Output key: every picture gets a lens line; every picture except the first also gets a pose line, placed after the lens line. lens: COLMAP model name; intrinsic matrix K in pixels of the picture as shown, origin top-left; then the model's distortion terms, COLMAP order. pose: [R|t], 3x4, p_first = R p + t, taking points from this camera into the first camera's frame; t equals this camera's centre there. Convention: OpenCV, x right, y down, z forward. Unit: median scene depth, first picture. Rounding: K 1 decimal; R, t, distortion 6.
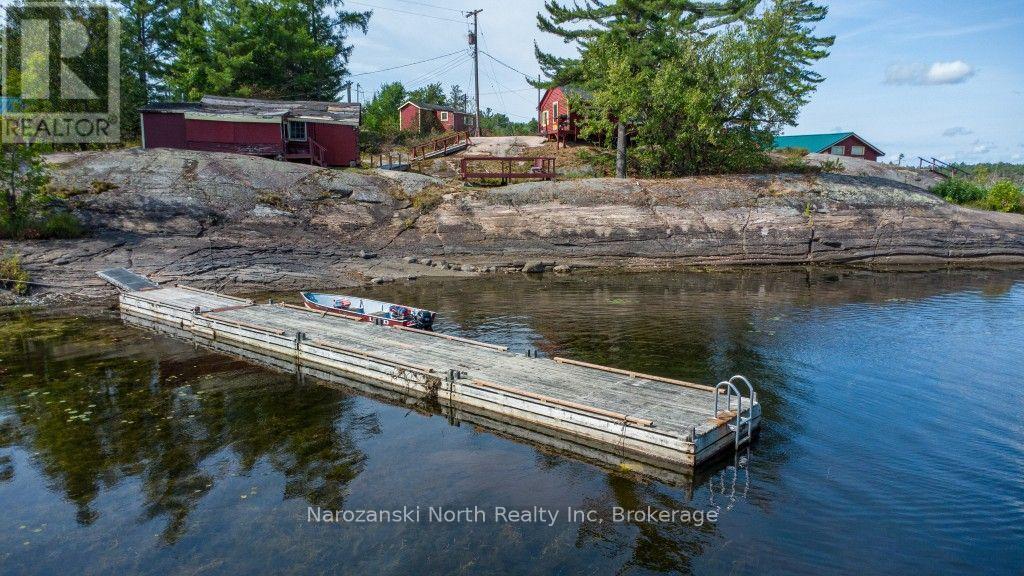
lens RADIAL K [[742.0, 0, 512.0], [0, 742.0, 288.0], [0, 0, 1]] dist [0.002592, -0.001283]
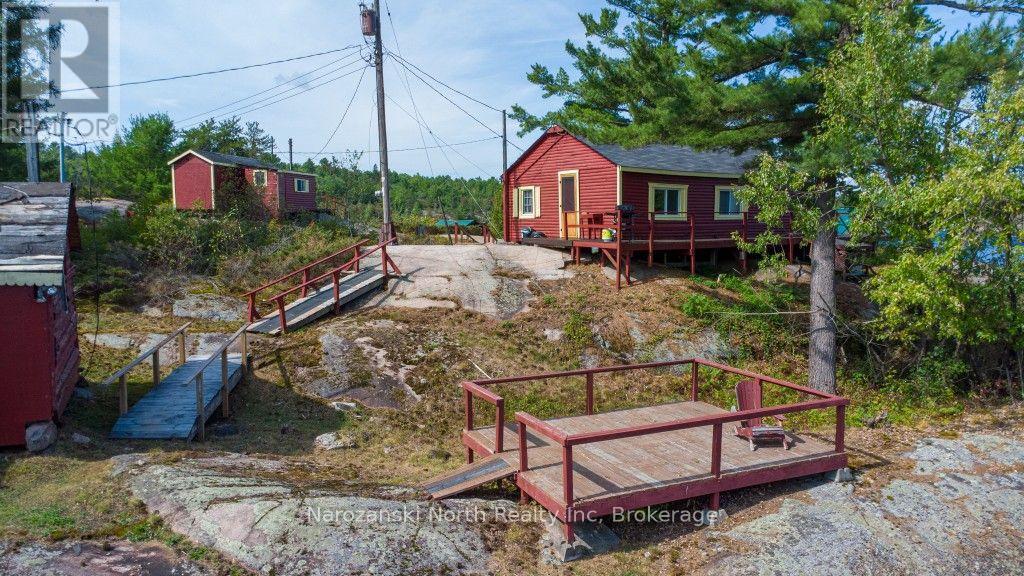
lens RADIAL K [[742.0, 0, 512.0], [0, 742.0, 288.0], [0, 0, 1]] dist [0.002592, -0.001283]
pose [[0.952033, -0.026167, 0.304874, -0.106511], [0.042579, 0.997972, -0.047307, -0.149175], [-0.303018, 0.058019, 0.951217, 0.544440]]
